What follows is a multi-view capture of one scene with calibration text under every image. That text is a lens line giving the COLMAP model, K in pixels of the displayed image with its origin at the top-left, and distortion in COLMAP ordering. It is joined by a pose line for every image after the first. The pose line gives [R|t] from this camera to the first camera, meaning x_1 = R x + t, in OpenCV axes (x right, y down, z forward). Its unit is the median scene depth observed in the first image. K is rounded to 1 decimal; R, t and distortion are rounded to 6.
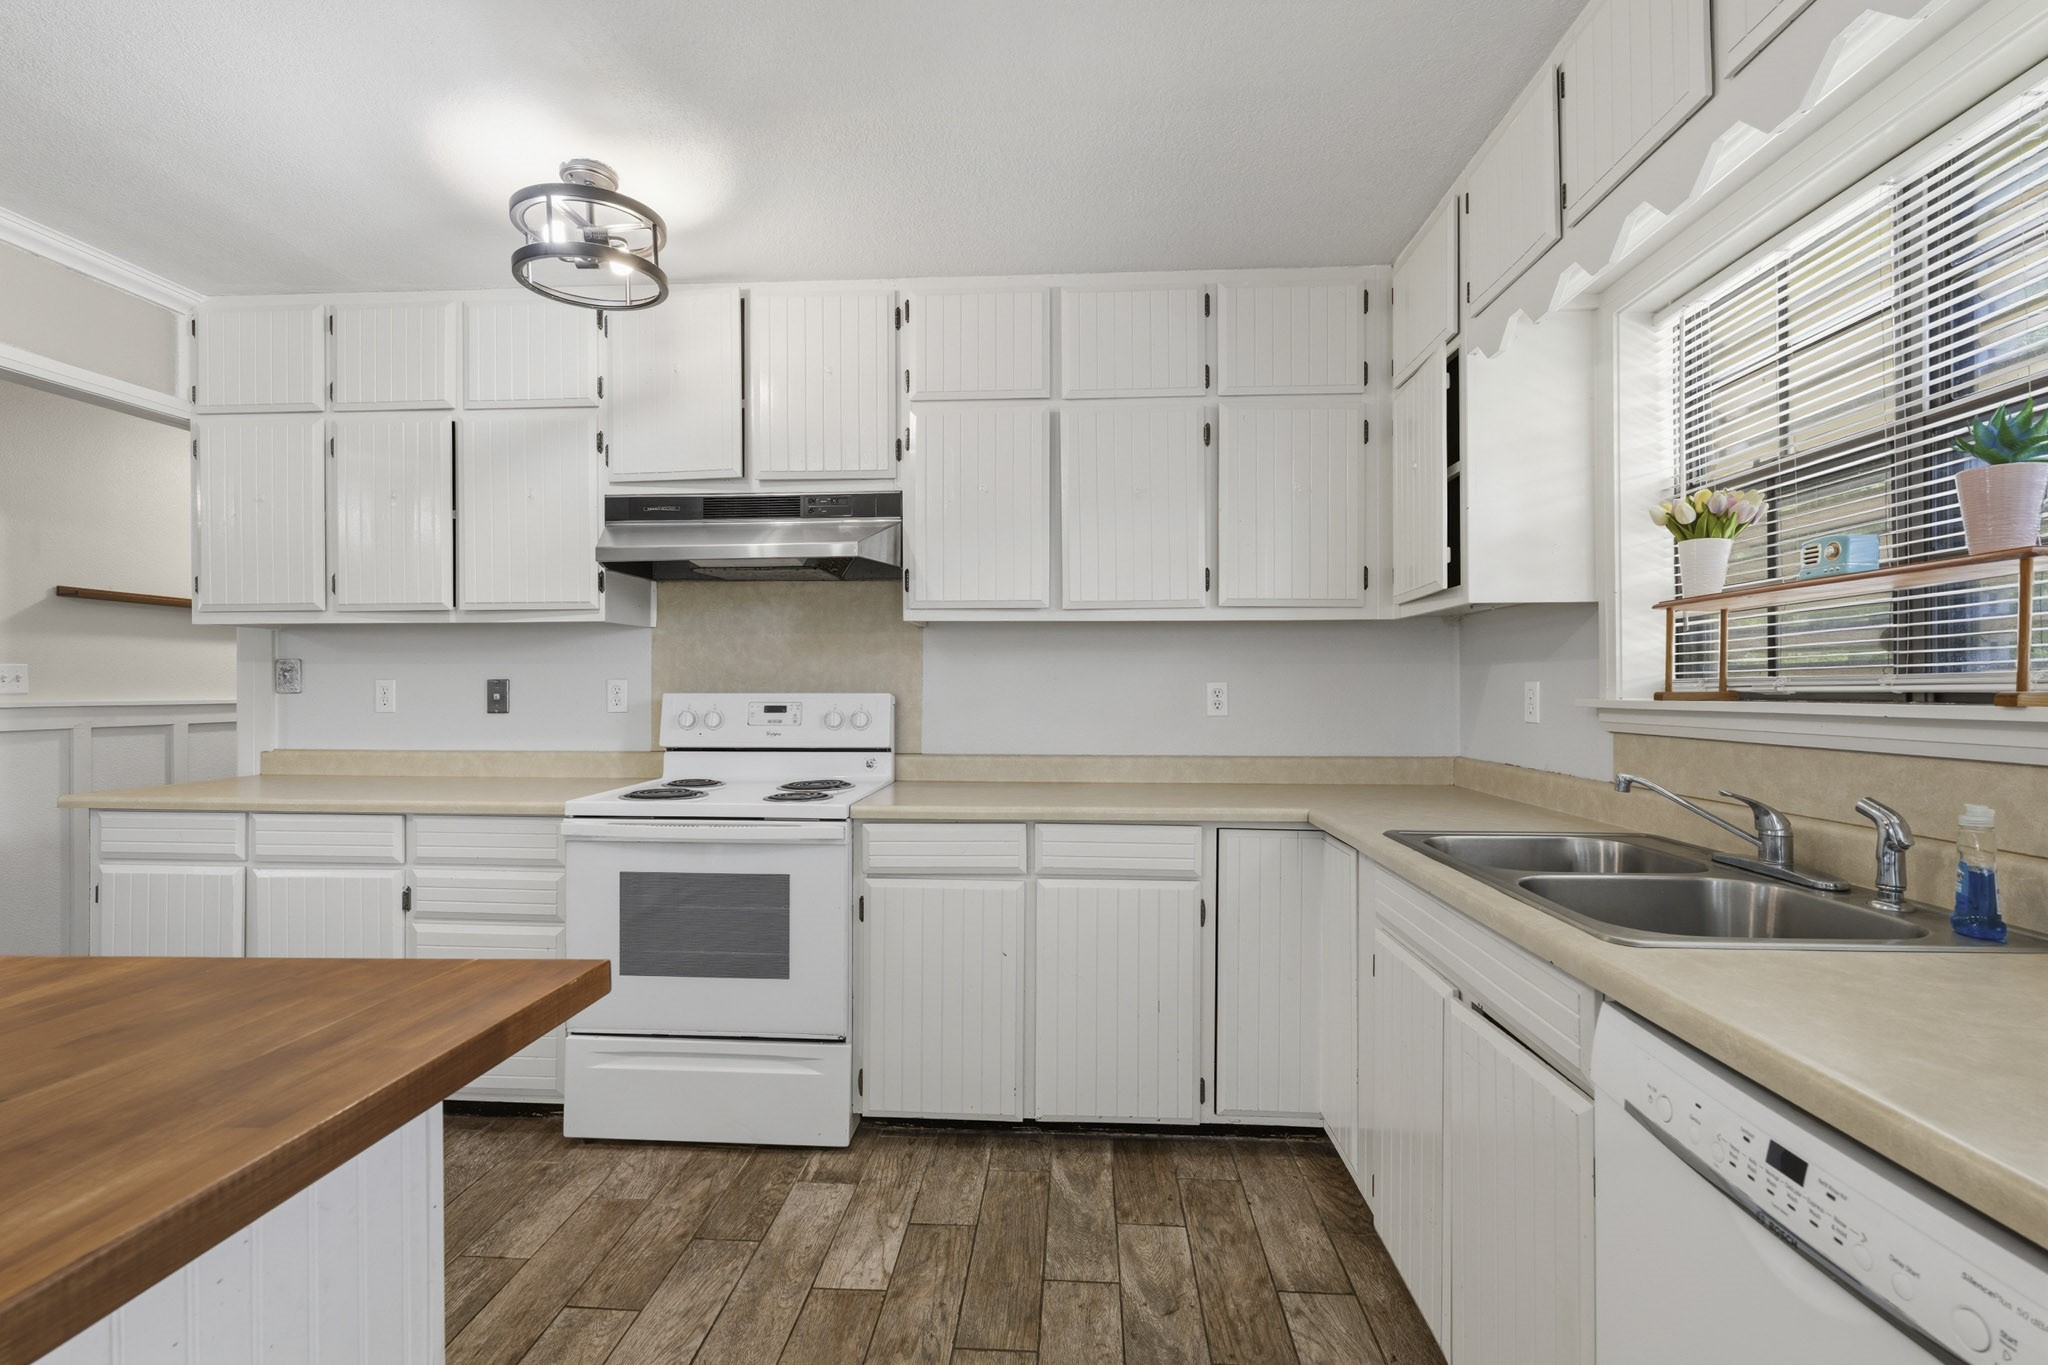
lens RADIAL K [[905.4, 0, 1029.6], [0, 905.4, 675.4], [0, 0, 1]] dist [-0.002643, 0.000905]
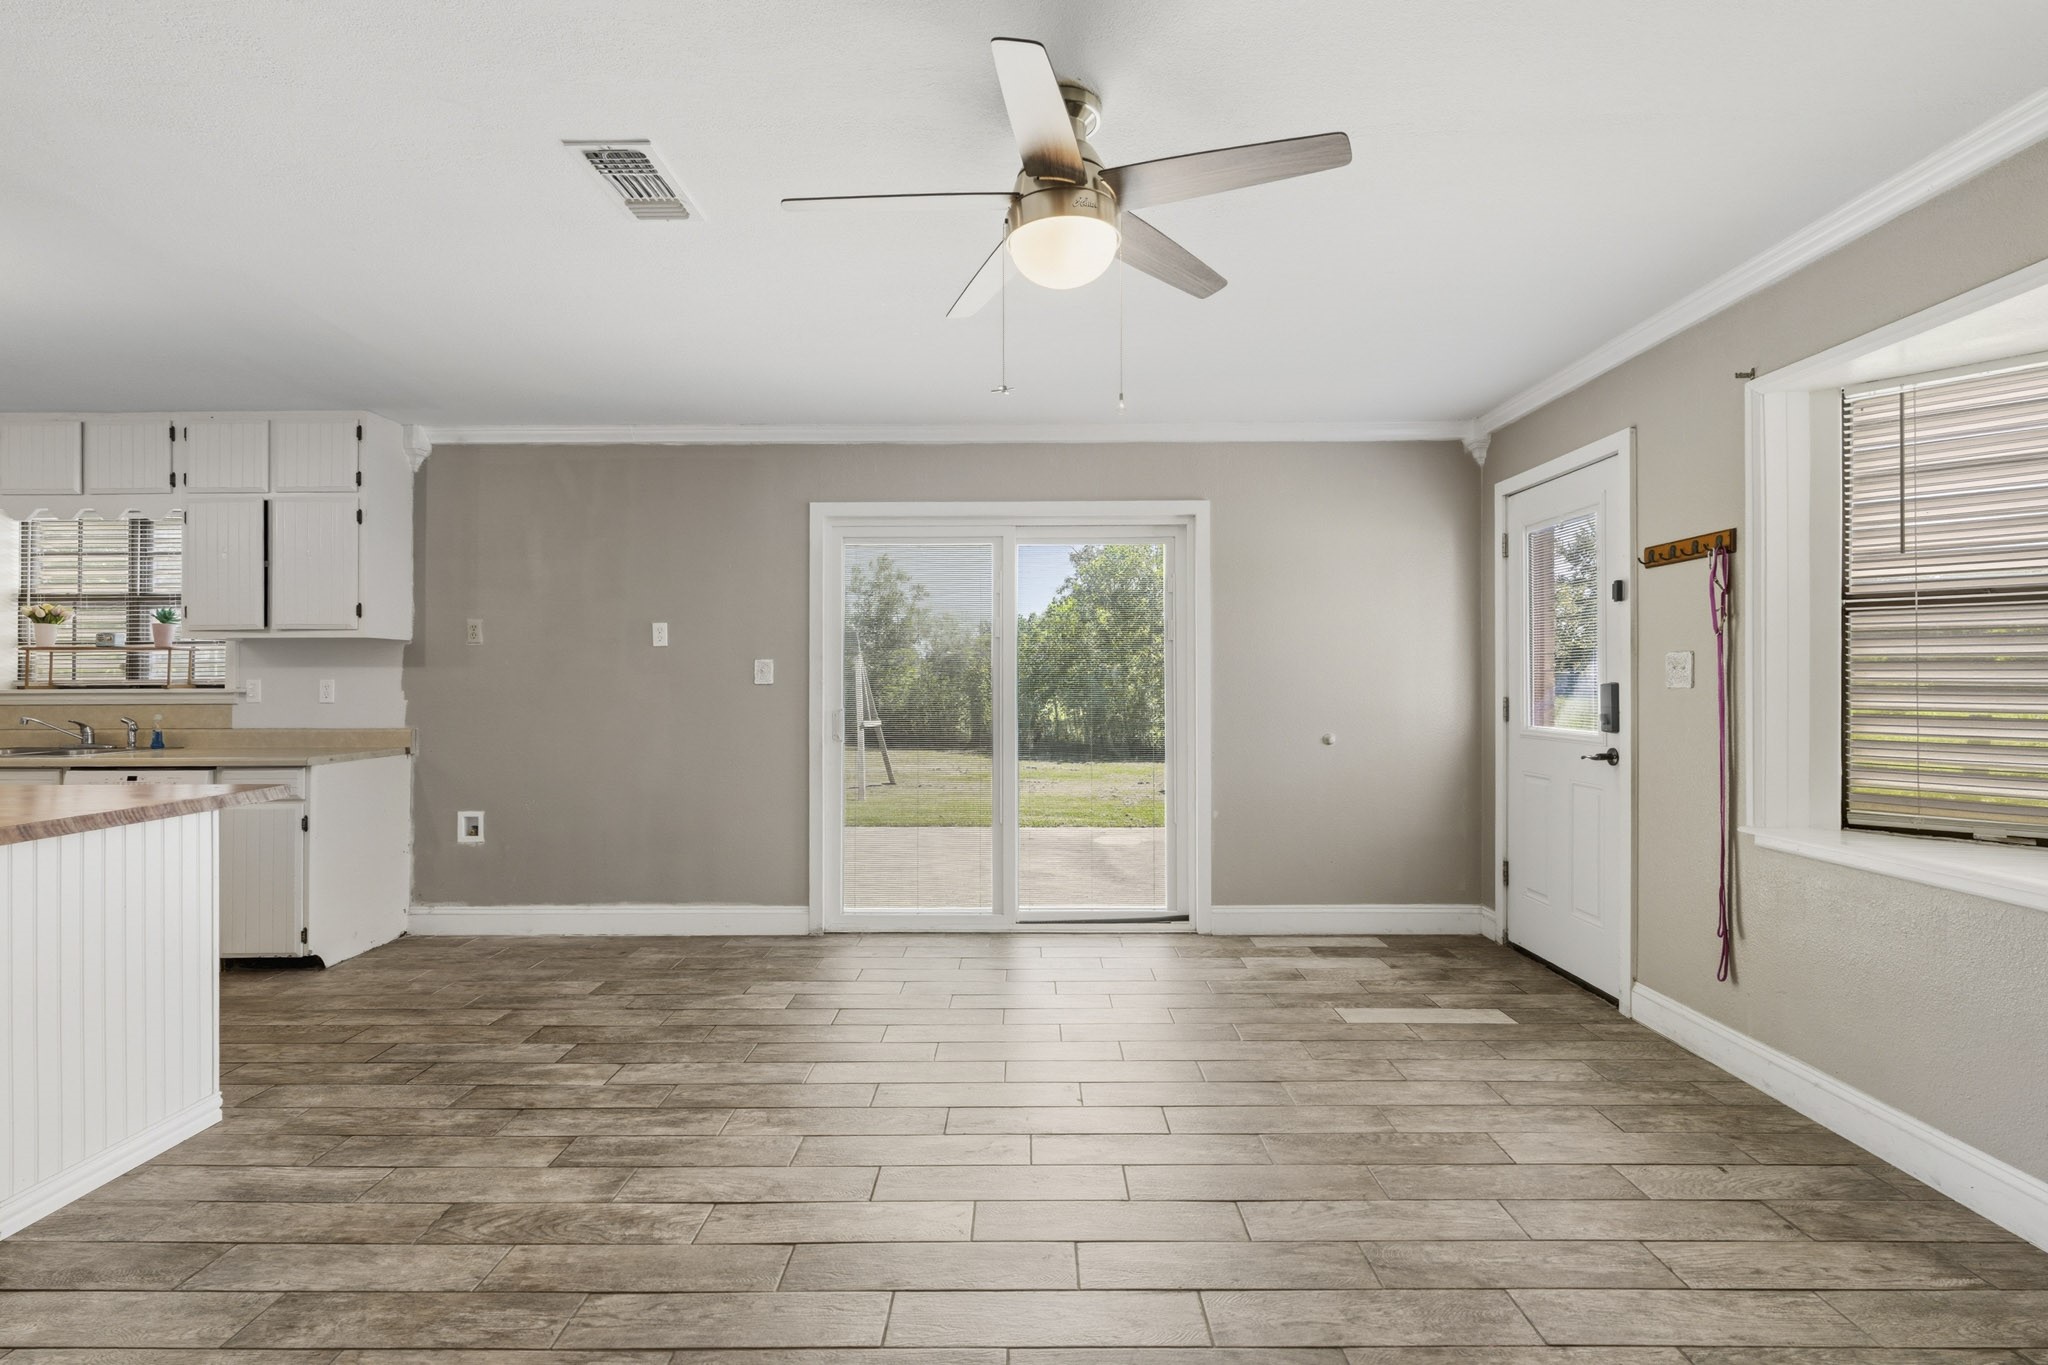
lens RADIAL K [[905.4, 0, 994.7], [0, 905.4, 682.8], [0, 0, 1]] dist [-0.002643, 0.000905]
pose [[-0.039845, 0.002976, 0.999201, -1.730781], [-0.008717, 0.999956, -0.003326, -0.004411], [-0.999168, -0.008843, -0.039817, -1.416134]]
